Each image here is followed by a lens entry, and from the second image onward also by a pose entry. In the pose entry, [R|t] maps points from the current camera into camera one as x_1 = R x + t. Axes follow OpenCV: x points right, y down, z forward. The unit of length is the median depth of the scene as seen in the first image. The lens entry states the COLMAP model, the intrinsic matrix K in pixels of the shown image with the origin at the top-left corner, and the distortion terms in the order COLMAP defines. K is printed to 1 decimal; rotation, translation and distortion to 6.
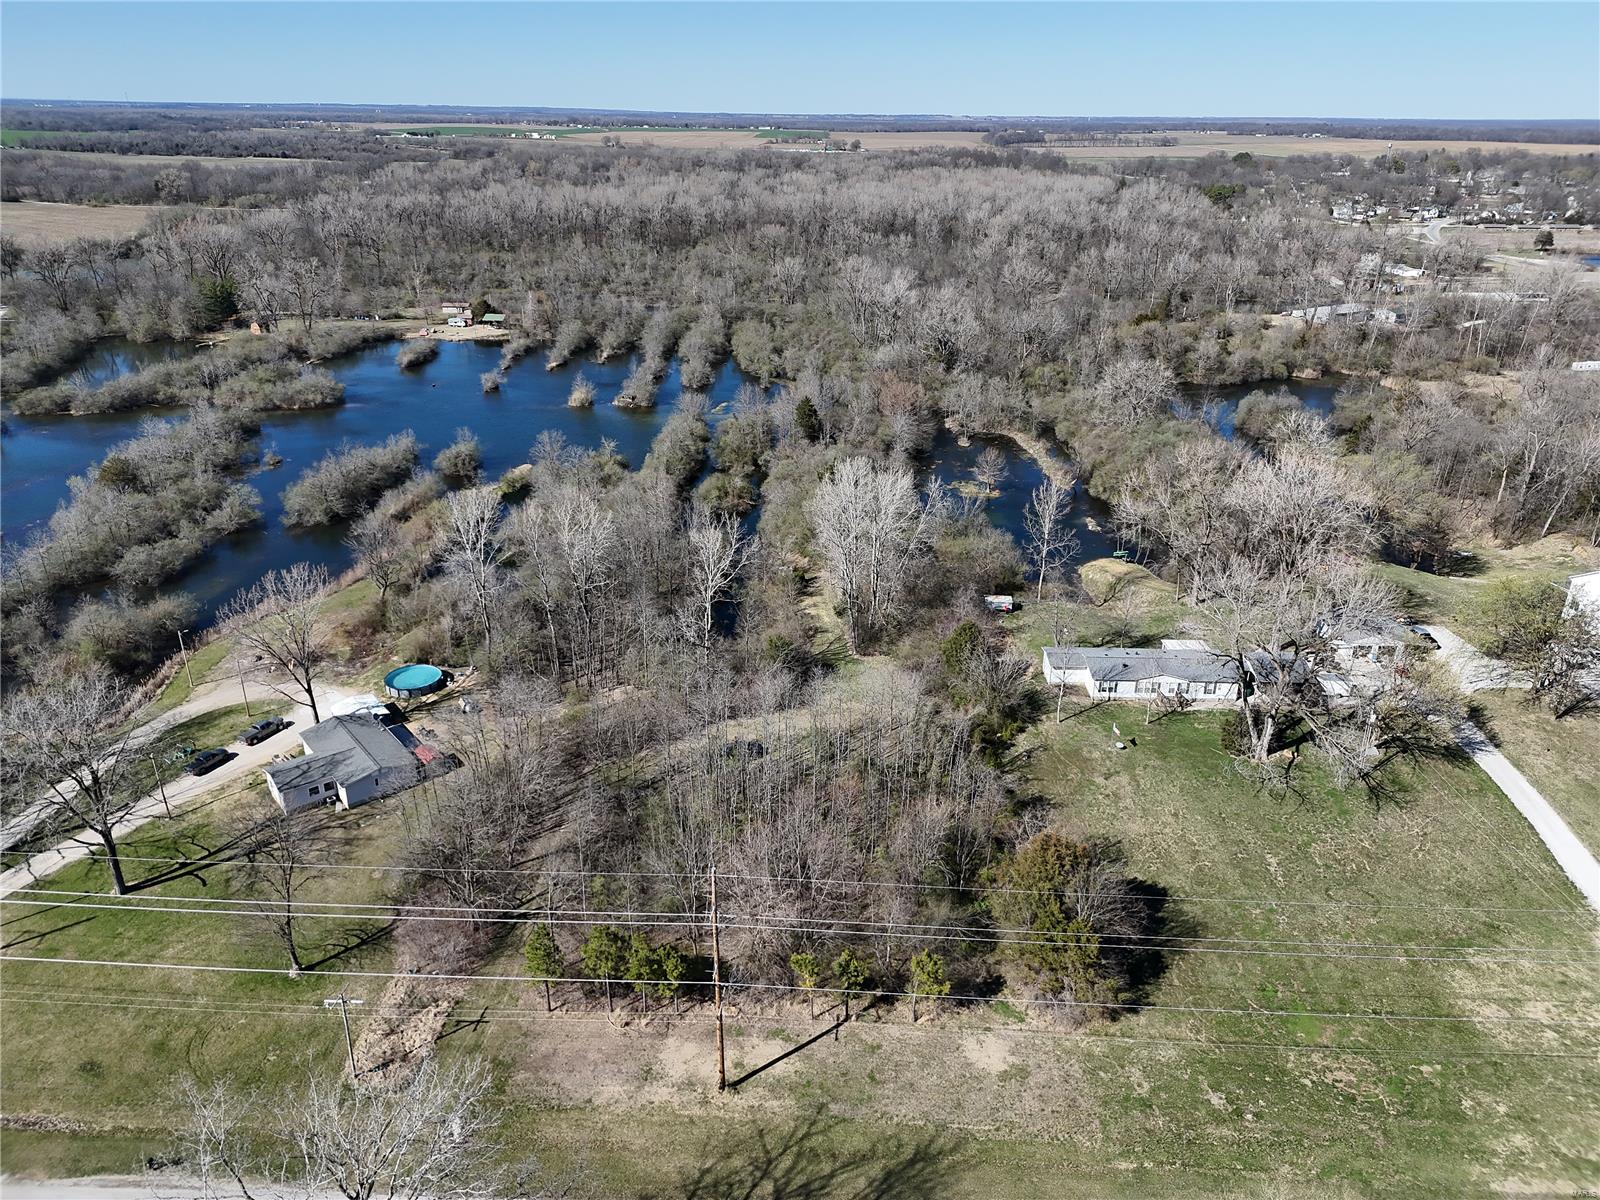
lens RADIAL K [[1111.3, 0, 801.9], [0, 1111.3, 601.3], [0, 0, 1]] dist [0.081264, -0.080235]
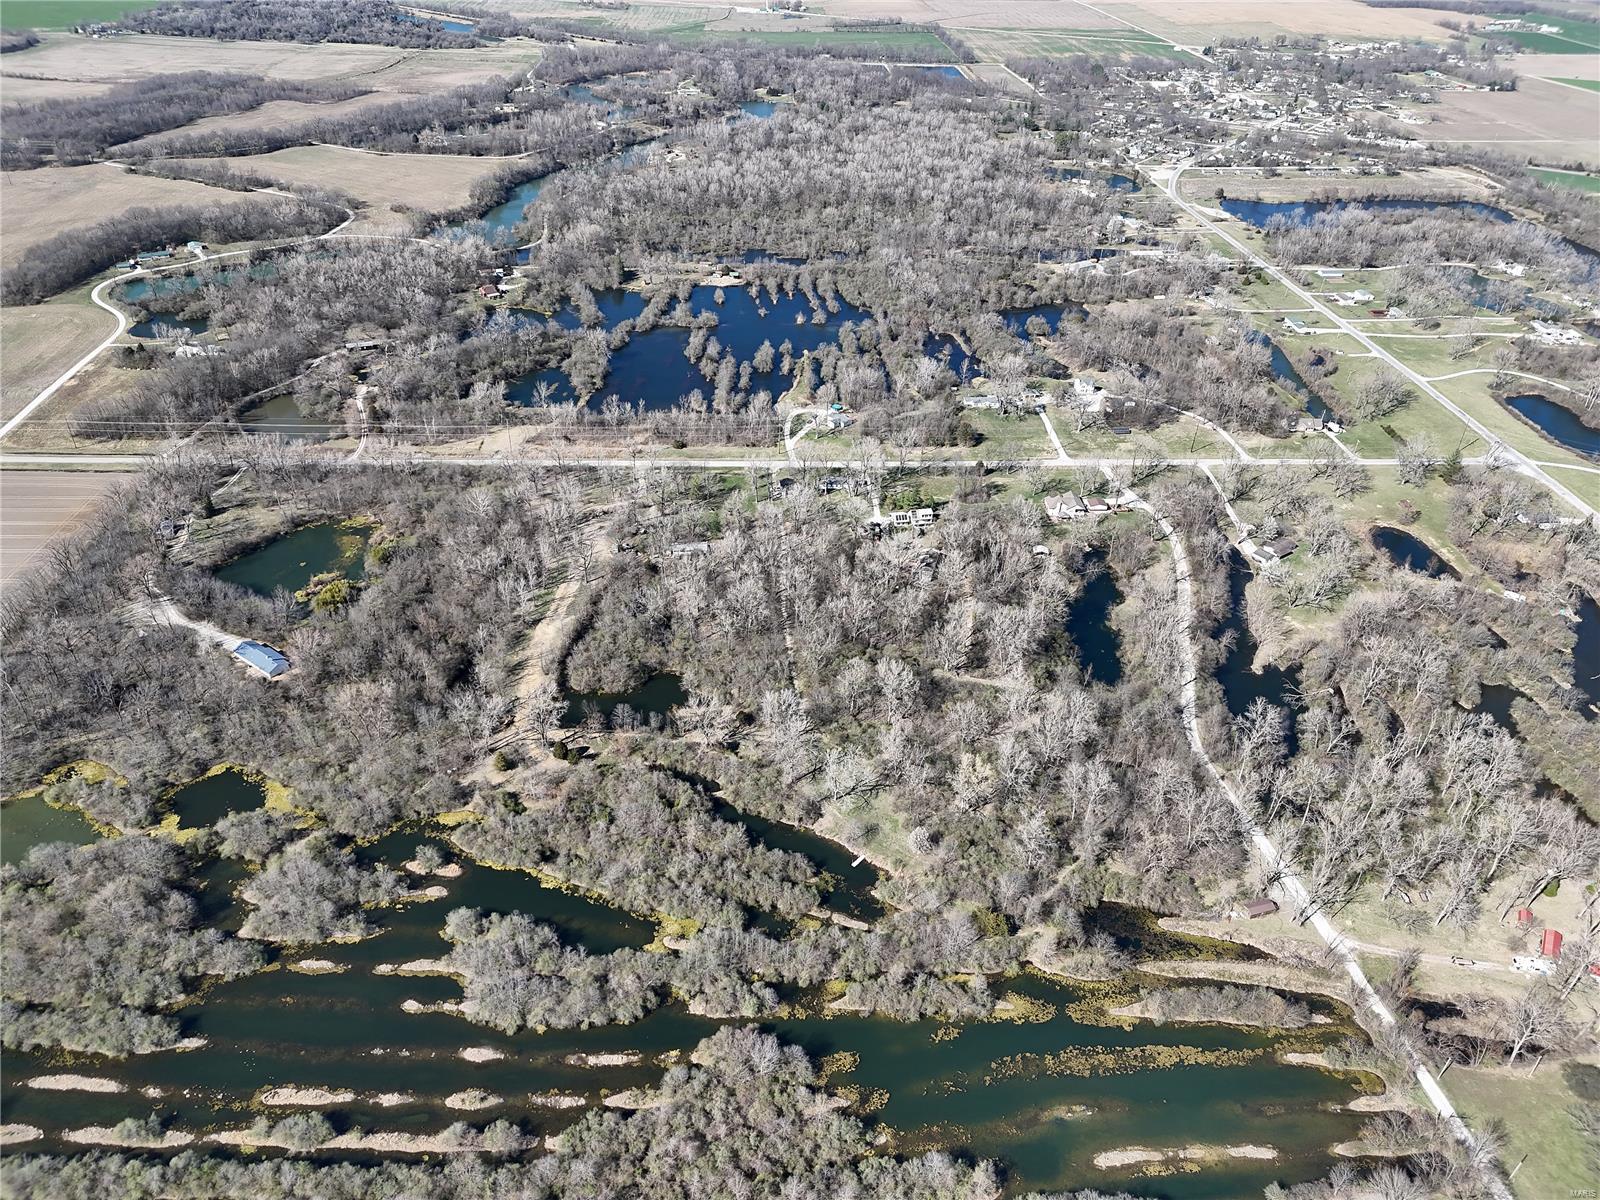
lens RADIAL K [[1117.1, 0, 802.0], [0, 1117.1, 592.0], [0, 0, 1]] dist [0.080194, -0.080107]
pose [[0.996453, -0.033684, 0.077114, -0.667122], [0.020589, 0.986129, 0.164700, 0.043136], [-0.081592, -0.162528, 0.983325, -2.908178]]
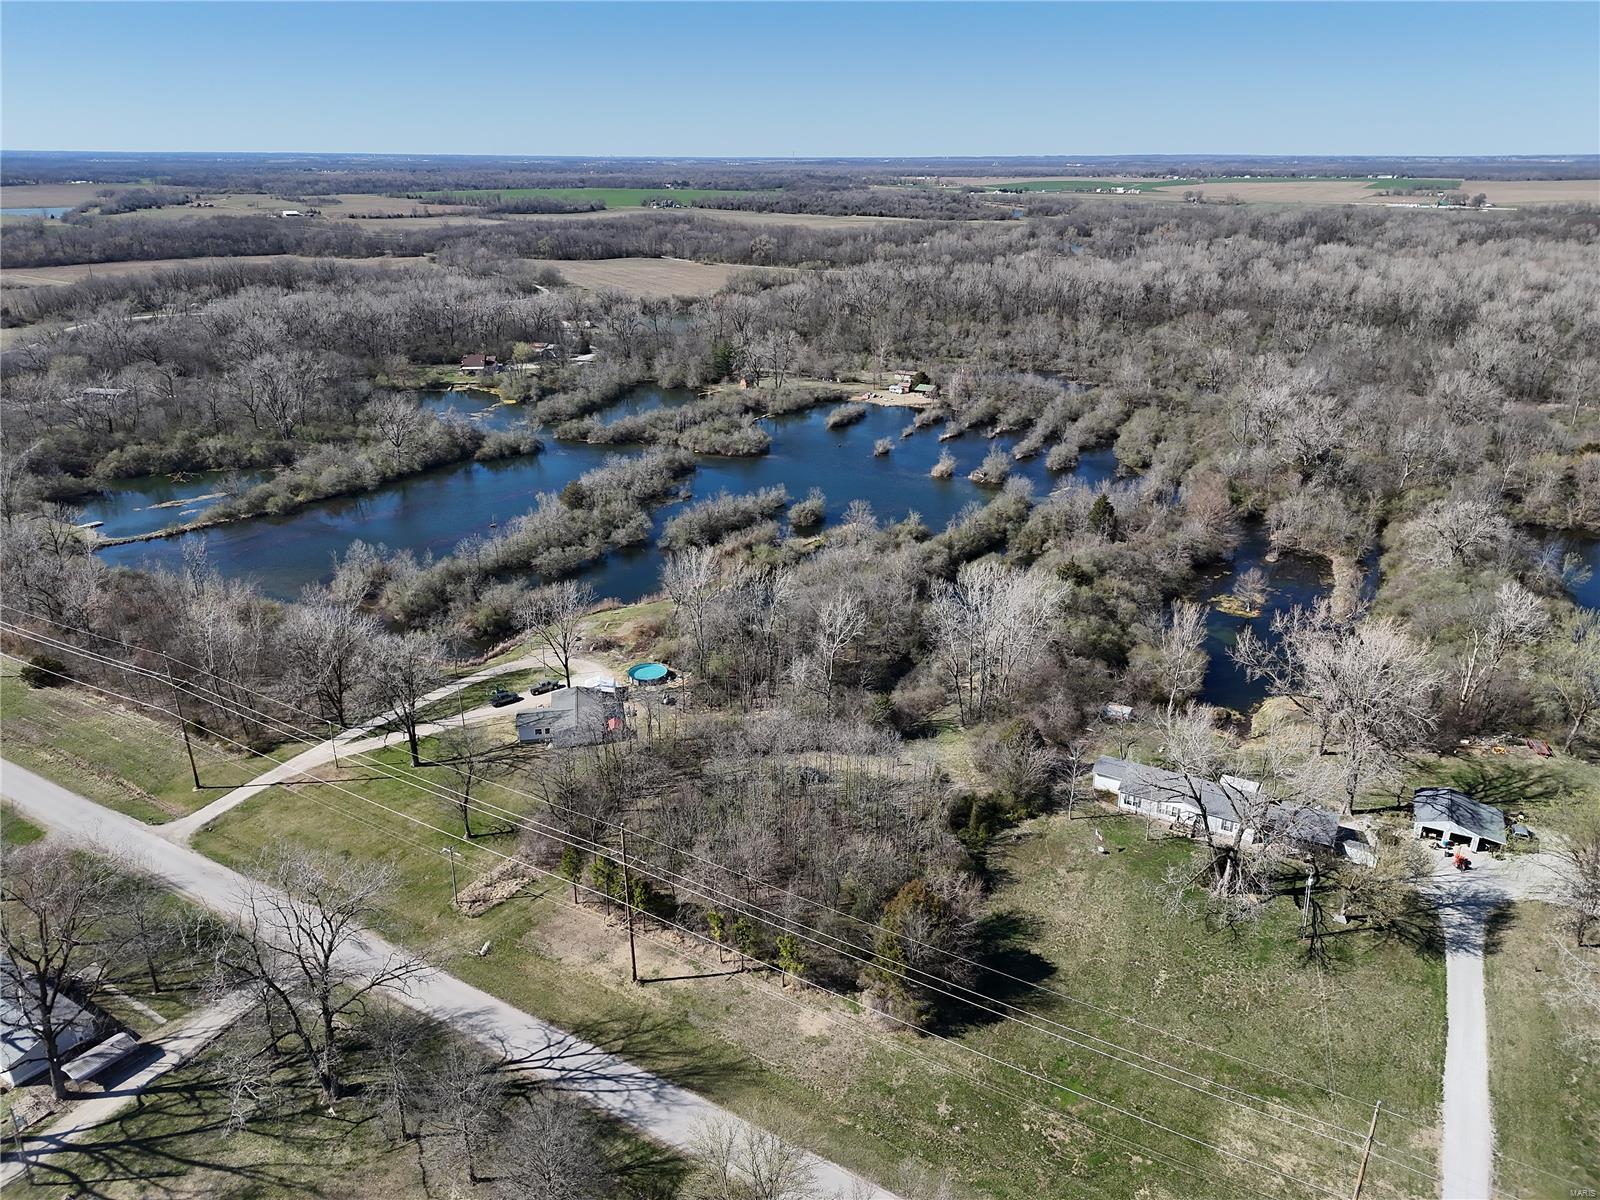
lens RADIAL K [[1111.3, 0, 801.9], [0, 1111.3, 601.3], [0, 0, 1]] dist [0.081264, -0.080235]
pose [[0.879649, 0.166273, -0.445613, 0.313944], [-0.181871, 0.983291, 0.007882, -0.048152], [0.439477, 0.074111, 0.895191, -0.115807]]
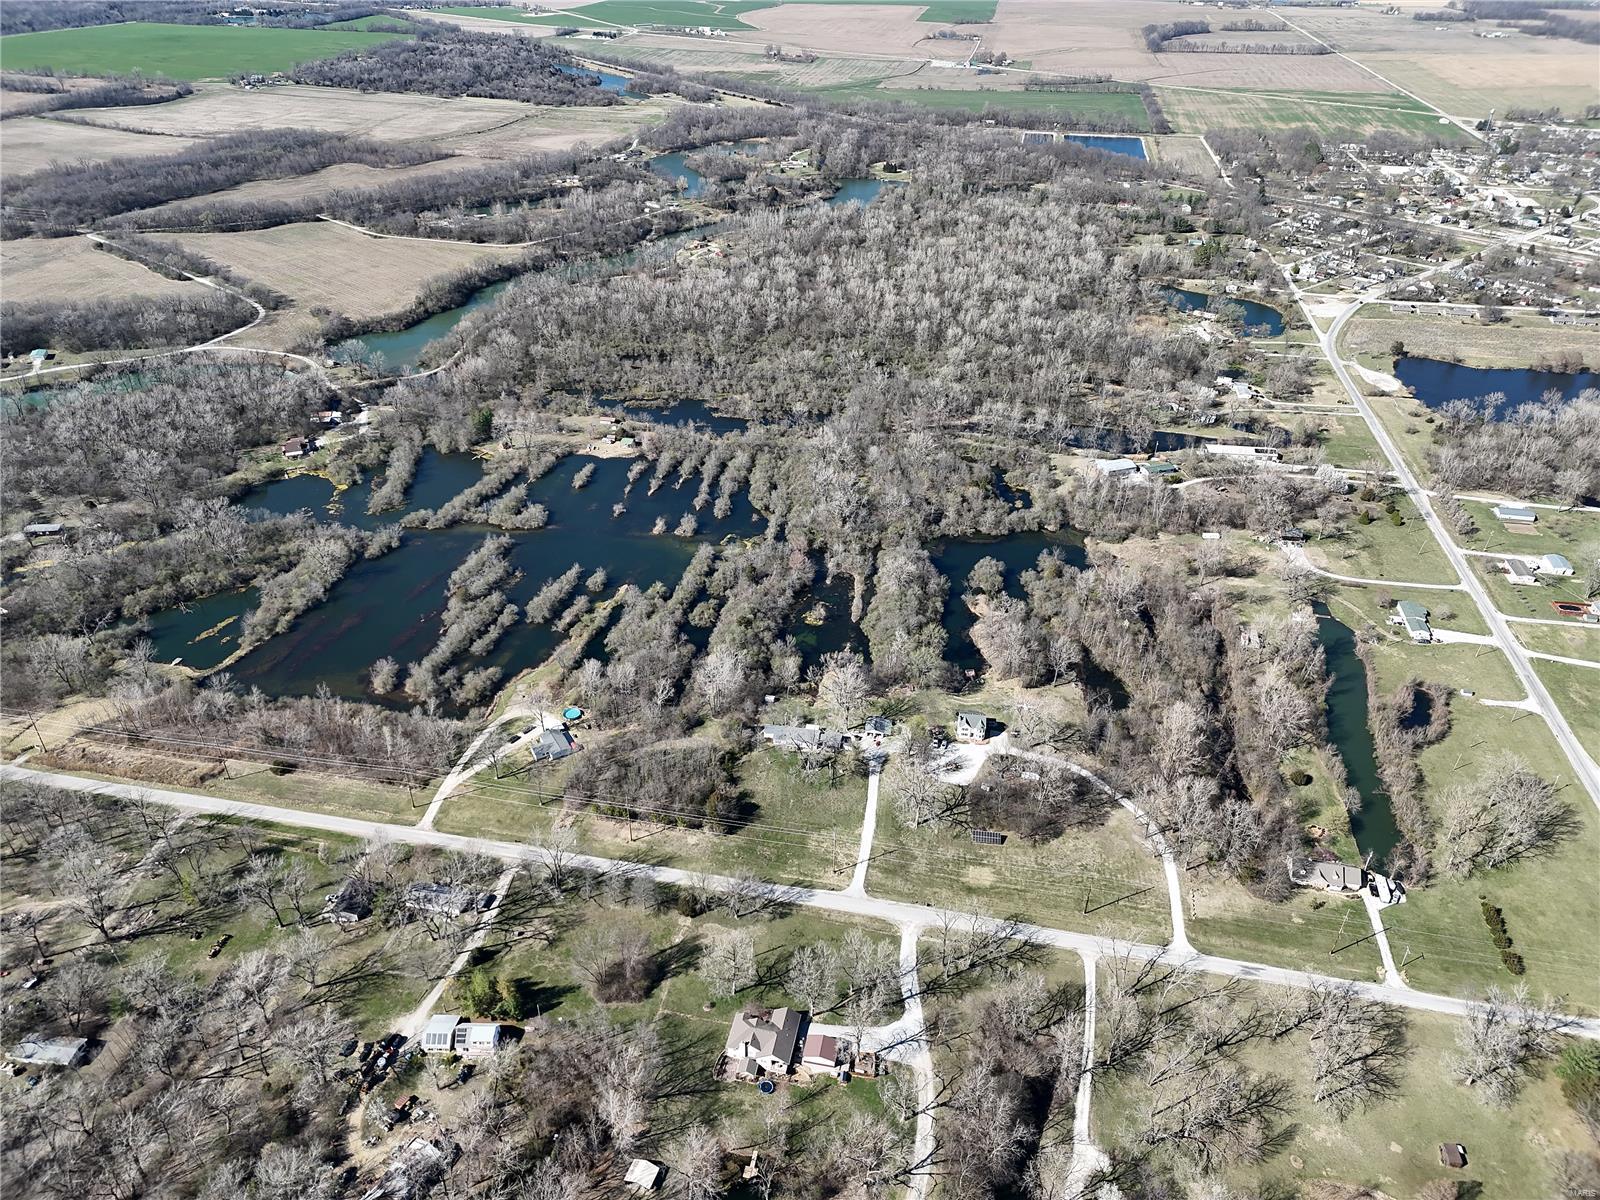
lens RADIAL K [[1117.1, 0, 802.0], [0, 1117.1, 592.0], [0, 0, 1]] dist [0.080194, -0.080107]
pose [[0.987446, 0.082269, -0.134842, 0.518397], [-0.062835, 0.987794, 0.142527, -0.569825], [0.144921, -0.132265, 0.980563, -1.467051]]
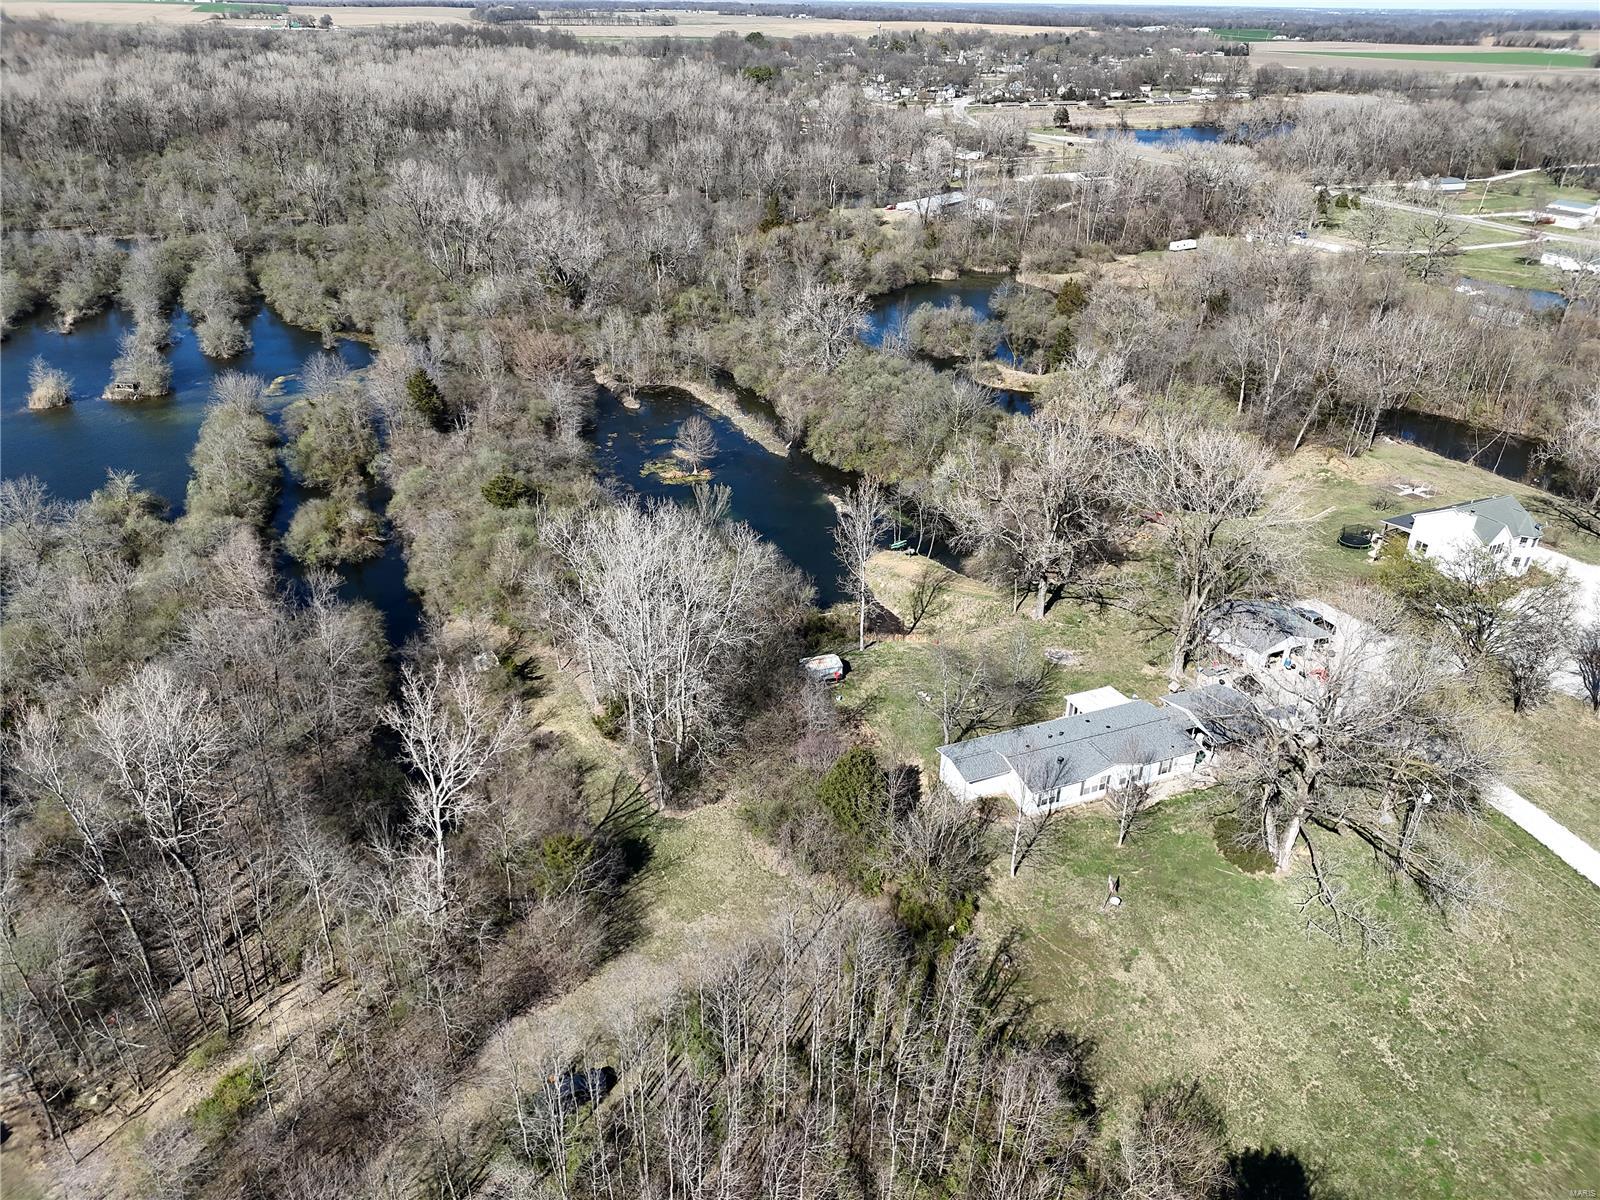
lens RADIAL K [[1117.1, 0, 802.0], [0, 1117.1, 592.0], [0, 0, 1]] dist [0.080194, -0.080107]
pose [[0.917558, -0.180645, 0.354196, -0.068155], [0.152157, 0.982553, 0.106949, -0.105276], [-0.367337, -0.044239, 0.929035, 0.281939]]
